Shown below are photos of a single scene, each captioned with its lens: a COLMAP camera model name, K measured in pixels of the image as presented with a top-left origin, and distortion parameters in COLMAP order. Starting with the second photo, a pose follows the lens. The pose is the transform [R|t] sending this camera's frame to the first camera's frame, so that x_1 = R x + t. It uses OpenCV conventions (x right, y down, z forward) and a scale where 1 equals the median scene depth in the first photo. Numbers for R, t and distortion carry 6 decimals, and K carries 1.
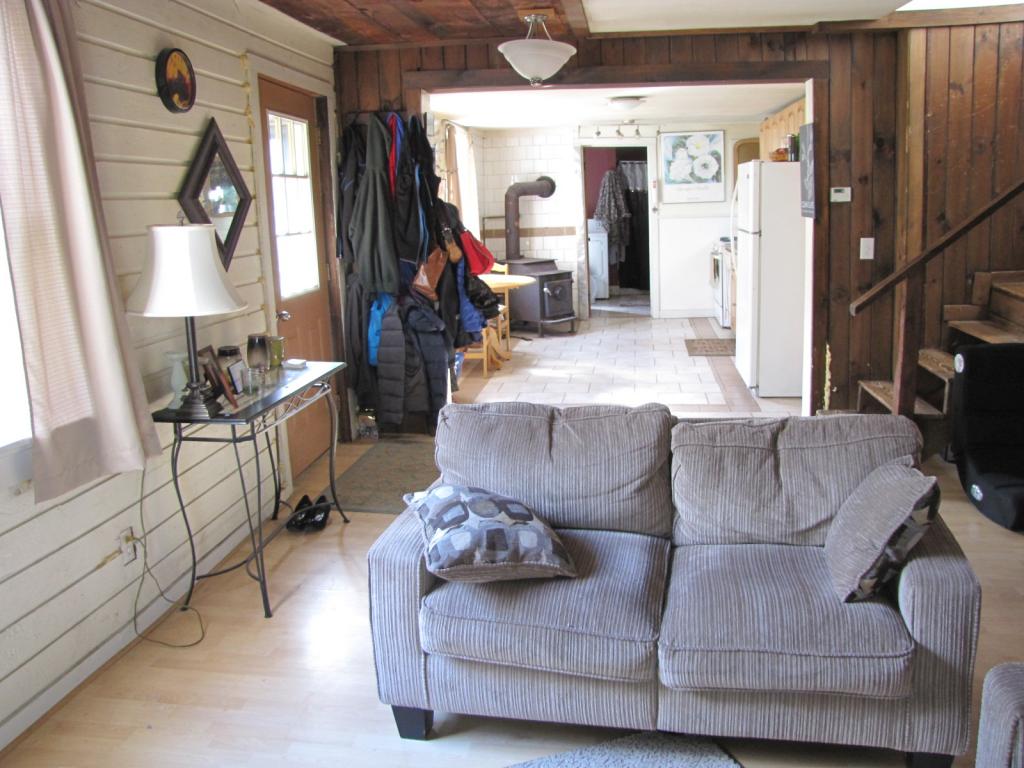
lens RADIAL K [[931.2, 0, 511.8], [0, 931.2, 382.6], [0, 0, 1]] dist [-0.159352, 0.000000]
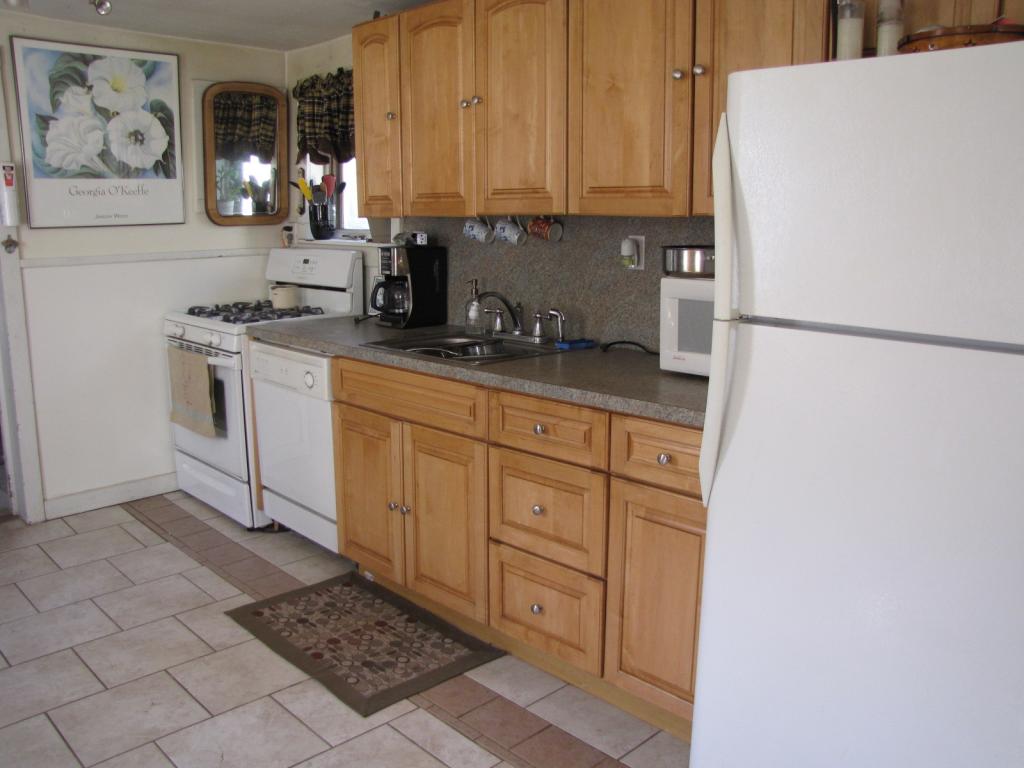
lens RADIAL K [[865.2, 0, 517.7], [0, 865.2, 379.2], [0, 0, 1]] dist [-0.180676, 0.156491]
pose [[0.624706, -0.104773, 0.773799, 0.018039], [0.130219, 0.991059, 0.029061, -0.117810], [-0.769926, 0.082608, 0.632764, 0.644382]]
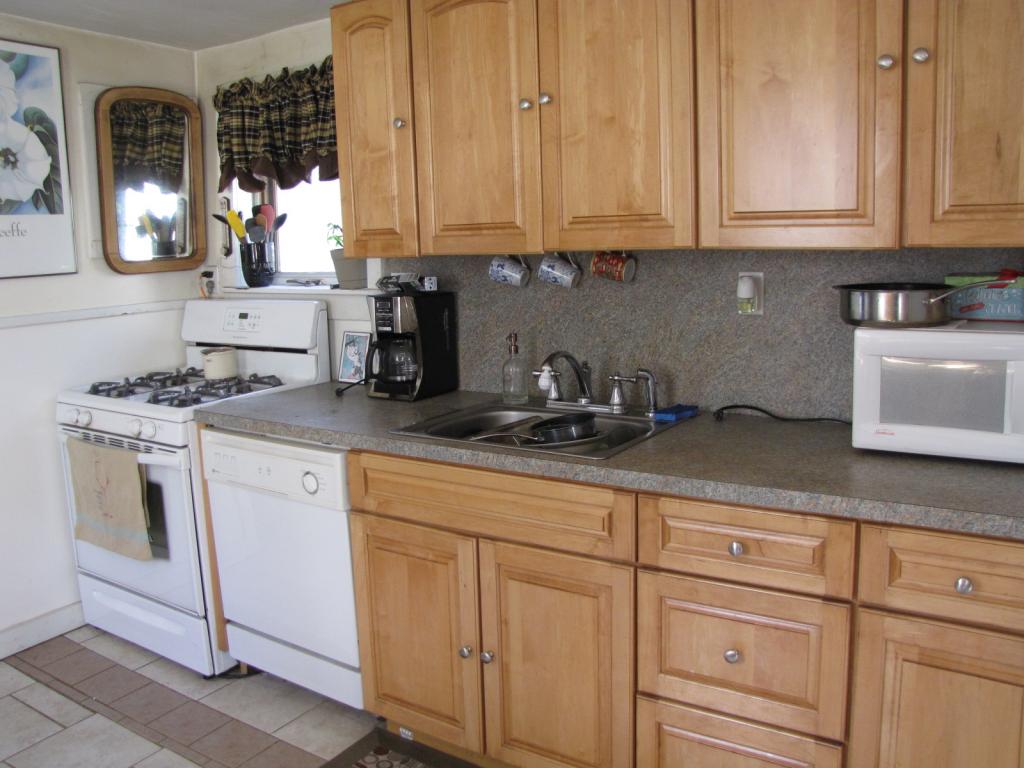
lens RADIAL K [[865.2, 0, 520.3], [0, 865.2, 374.9], [0, 0, 1]] dist [-0.180676, 0.156491]
pose [[0.445625, -0.110775, 0.888340, 0.038307], [0.189836, 0.981440, 0.027156, -0.142116], [-0.874860, 0.156538, 0.458383, 0.742617]]
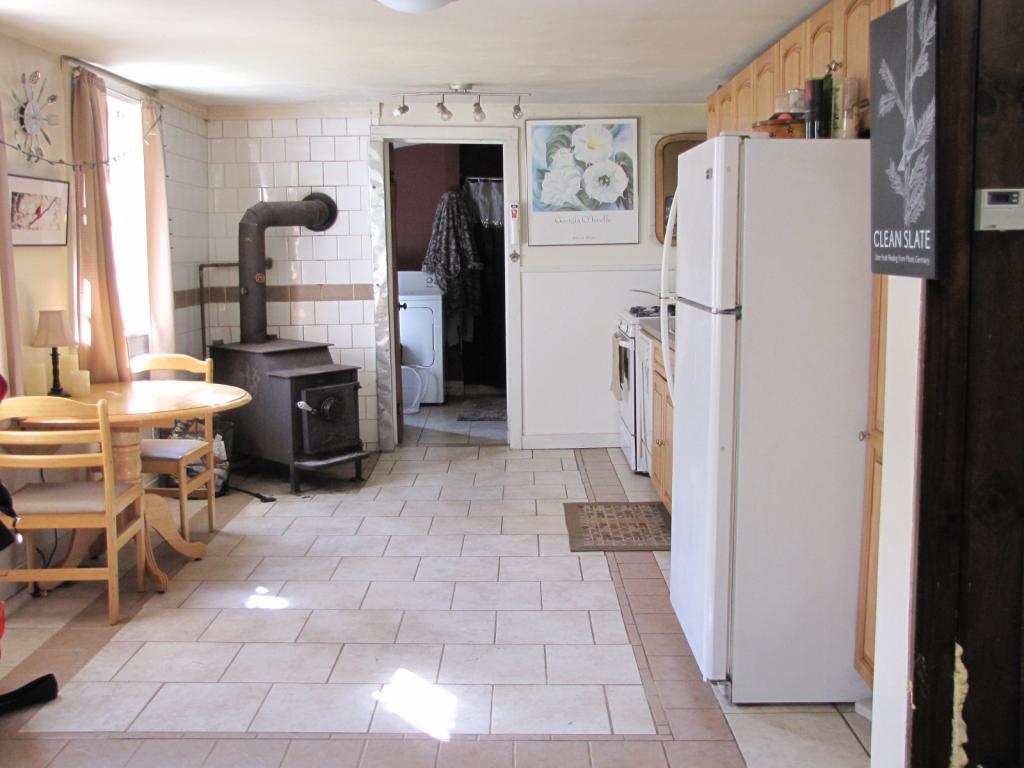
lens RADIAL K [[1074.0, 0, 513.1], [0, 1074.0, 380.4], [0, 0, 1]] dist [-0.077585, 0.000000]
pose [[0.992425, 0.010991, 0.122358, 0.076168], [-0.002129, 0.997379, -0.072323, -0.065958], [-0.122832, 0.071515, 0.989847, 0.364913]]
